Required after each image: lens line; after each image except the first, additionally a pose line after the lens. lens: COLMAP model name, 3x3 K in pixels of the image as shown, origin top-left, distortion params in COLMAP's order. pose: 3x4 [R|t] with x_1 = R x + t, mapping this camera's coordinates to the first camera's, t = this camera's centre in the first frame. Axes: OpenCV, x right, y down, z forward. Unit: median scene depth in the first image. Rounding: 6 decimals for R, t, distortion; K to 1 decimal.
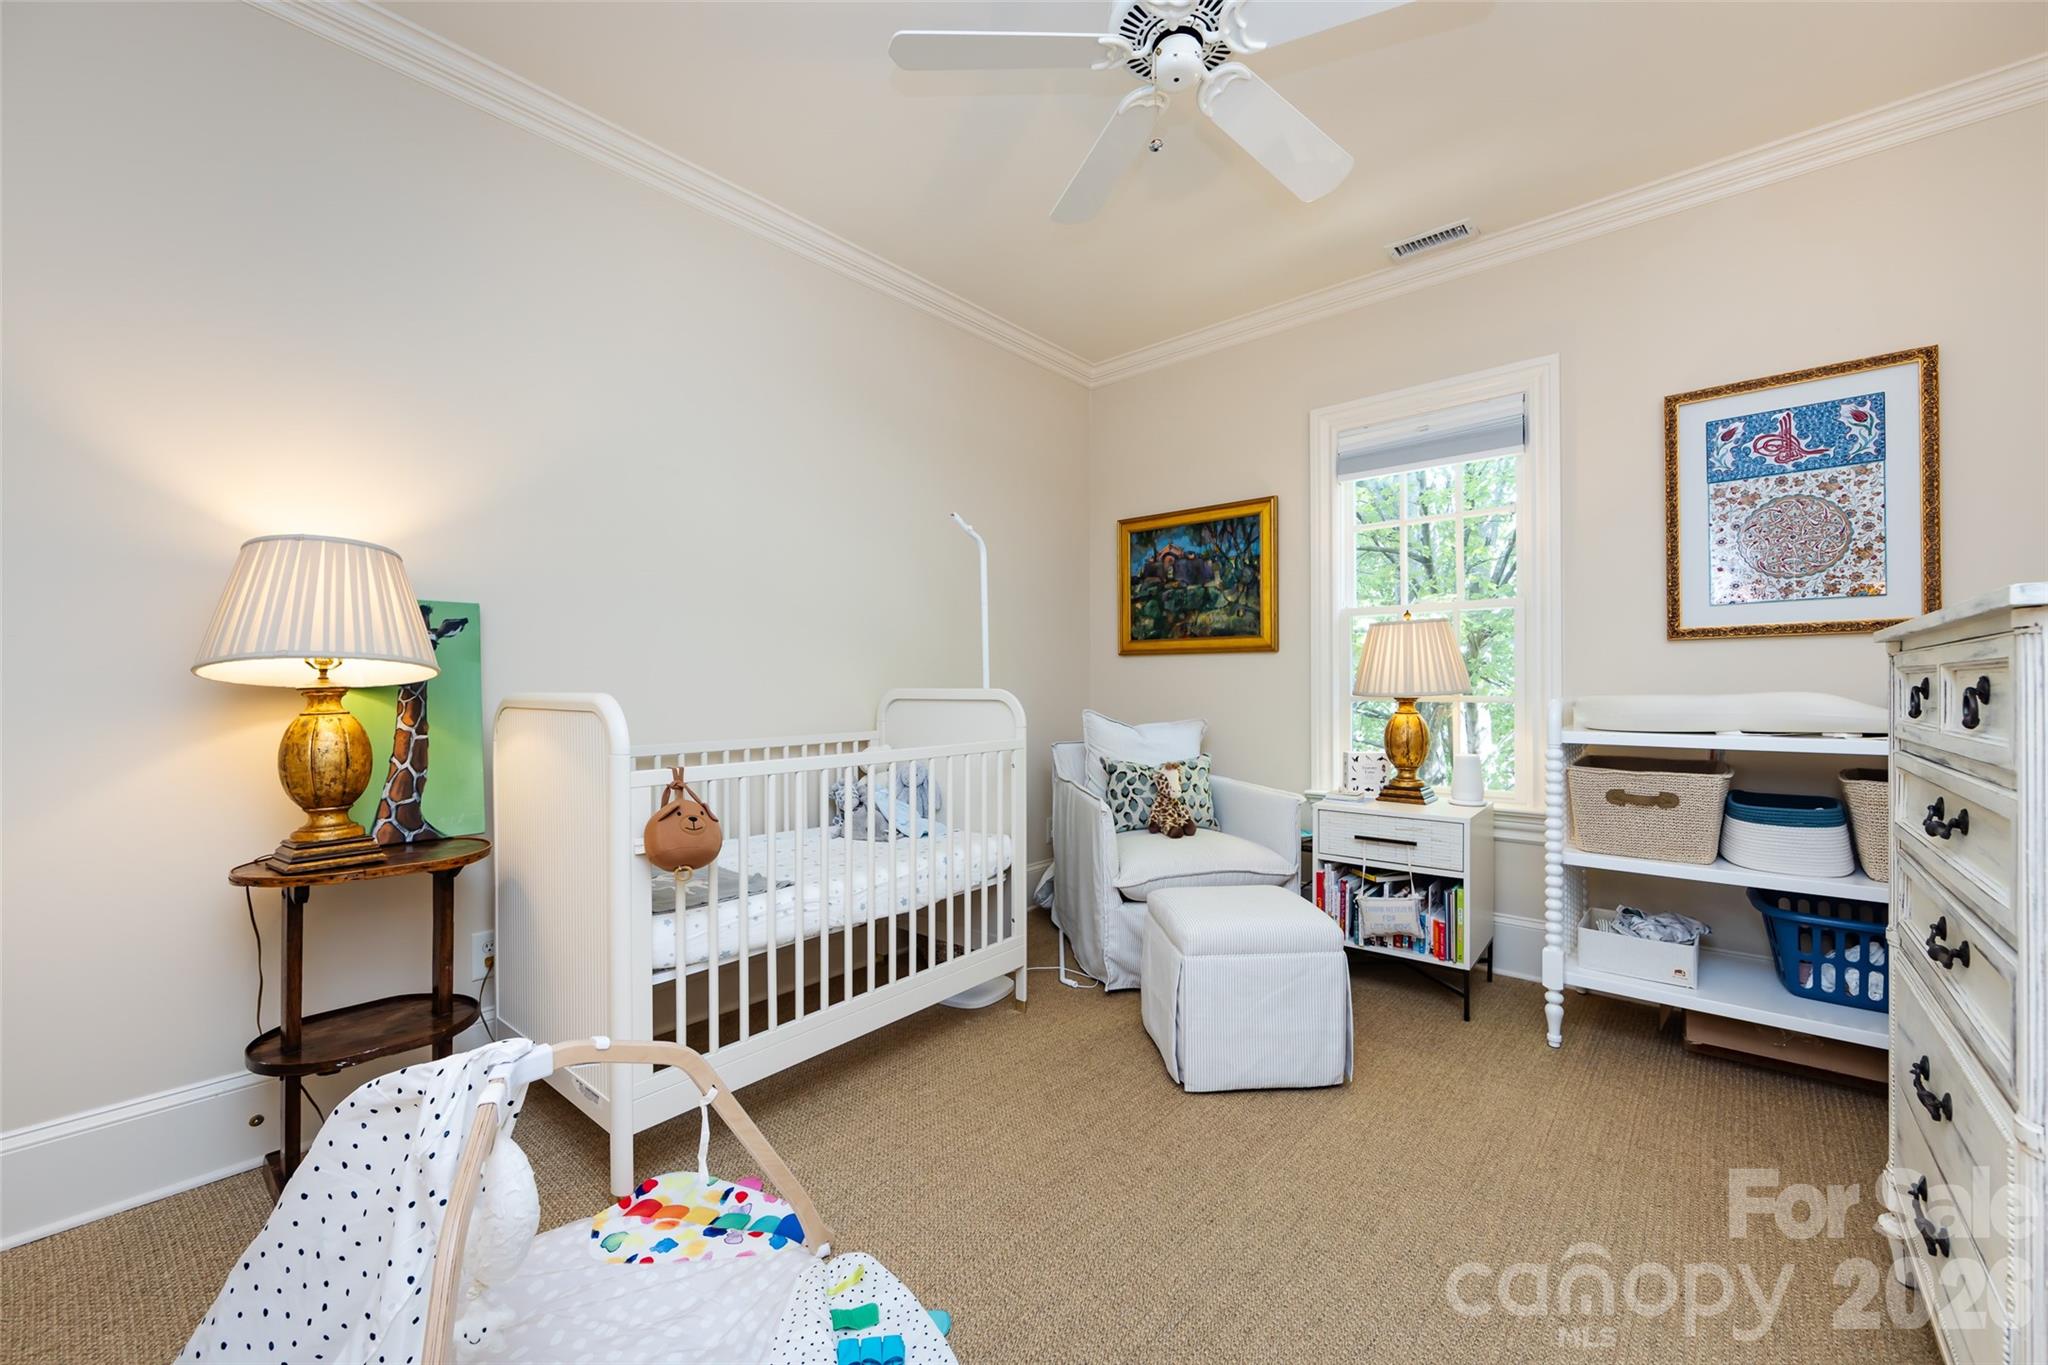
lens RADIAL K [[803.4, 0, 1029.7], [0, 803.4, 682.3], [0, 0, 1]] dist [0.004327, -0.000003]
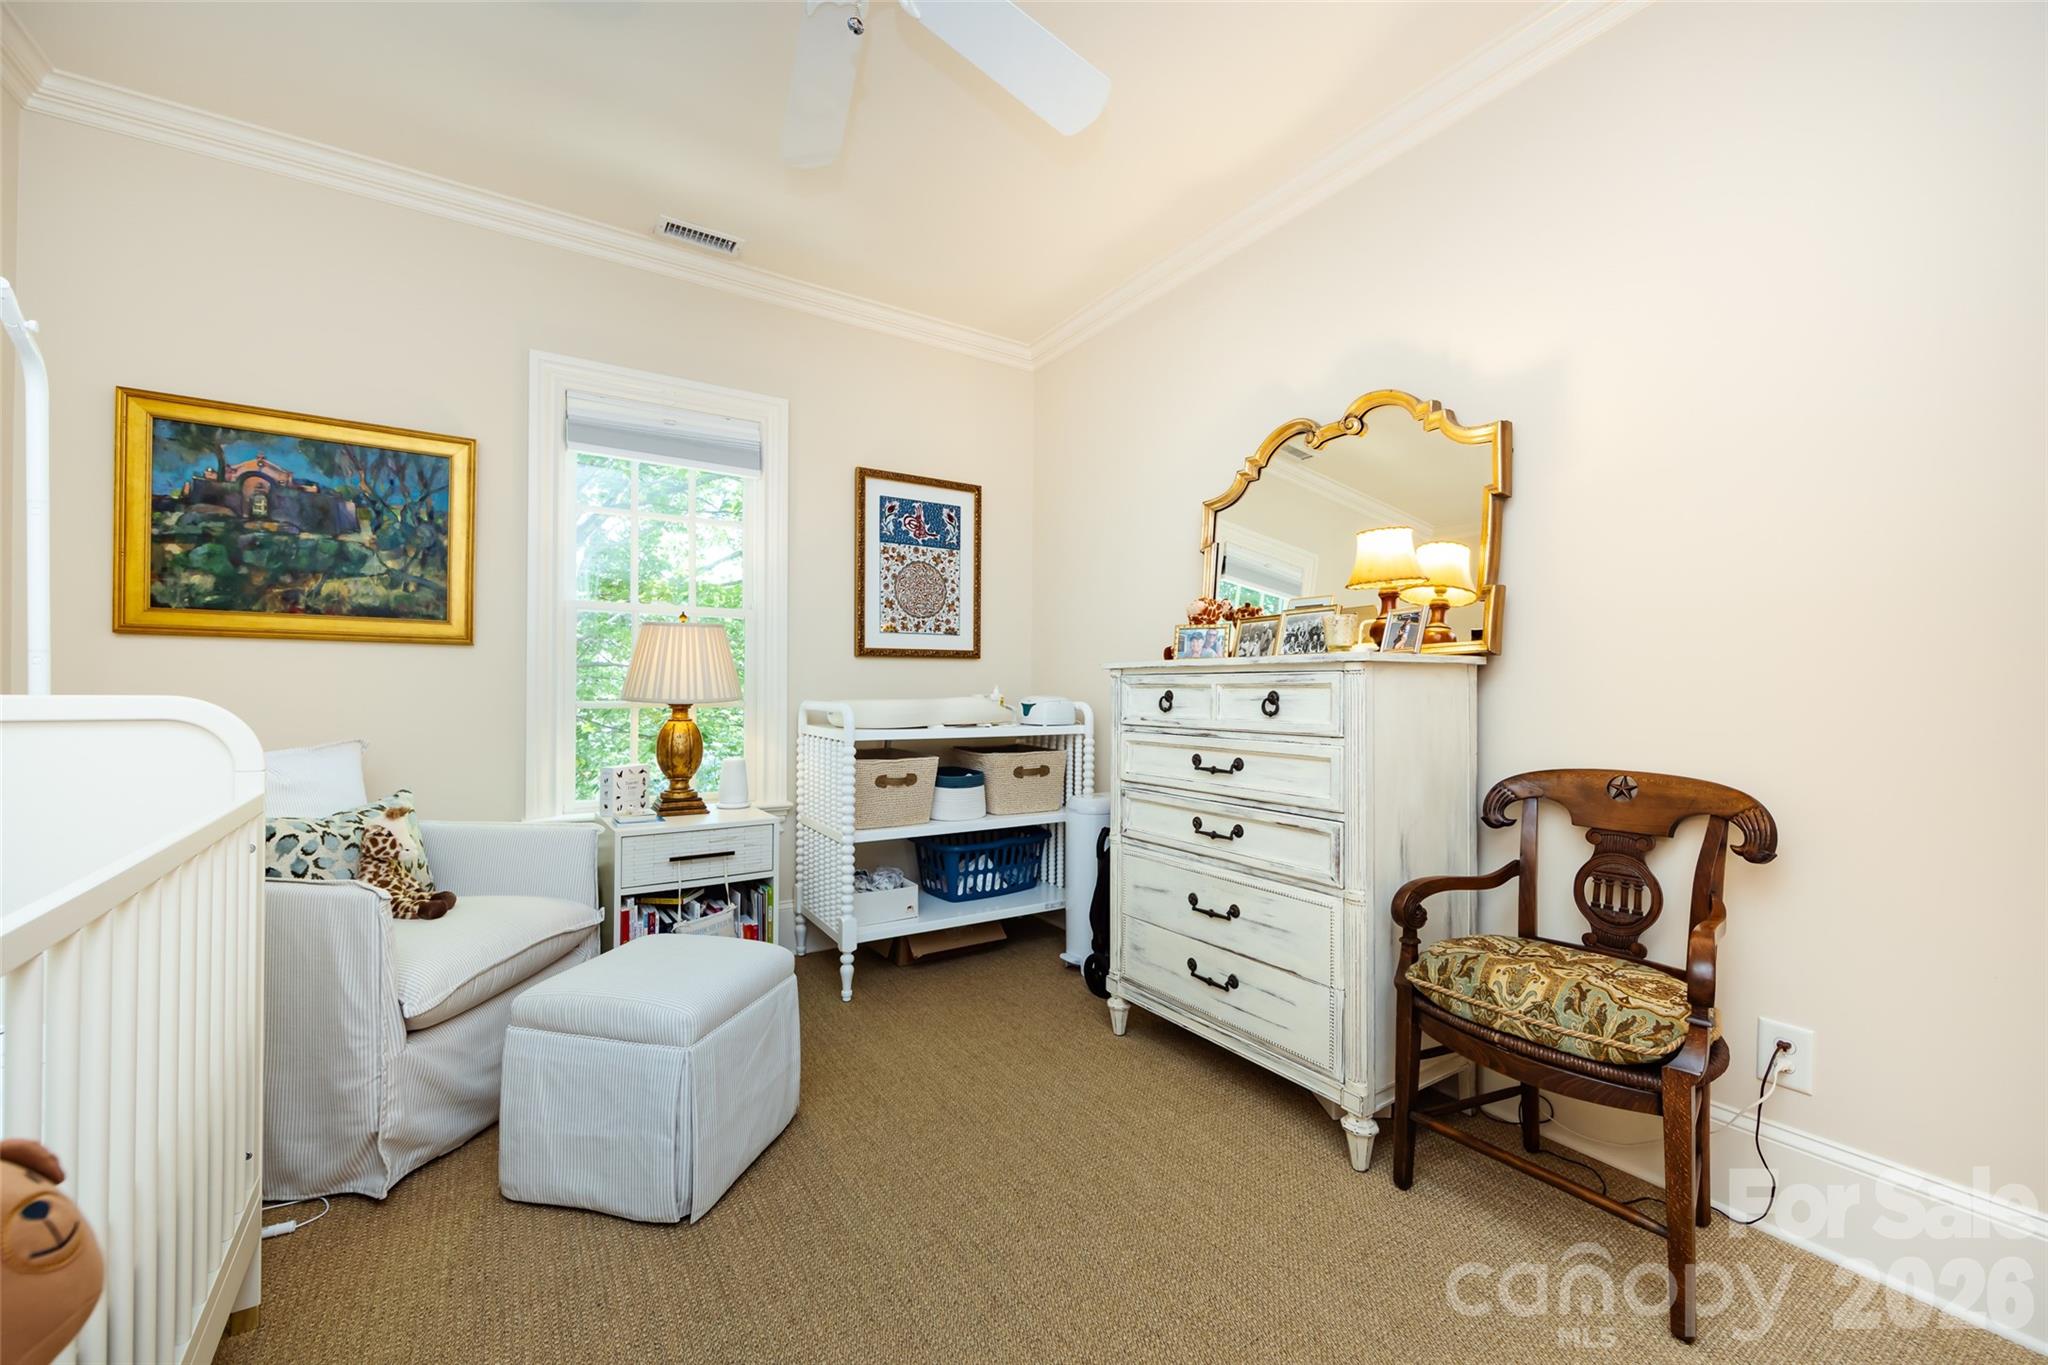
lens RADIAL K [[803.4, 0, 1015.7], [0, 803.4, 682.3], [0, 0, 1]] dist [0.004327, -0.000003]
pose [[0.292600, 0.012879, 0.956148, -0.322495], [-0.011340, 0.999886, -0.009998, -0.001347], [-0.956168, -0.007918, 0.292712, 0.345048]]
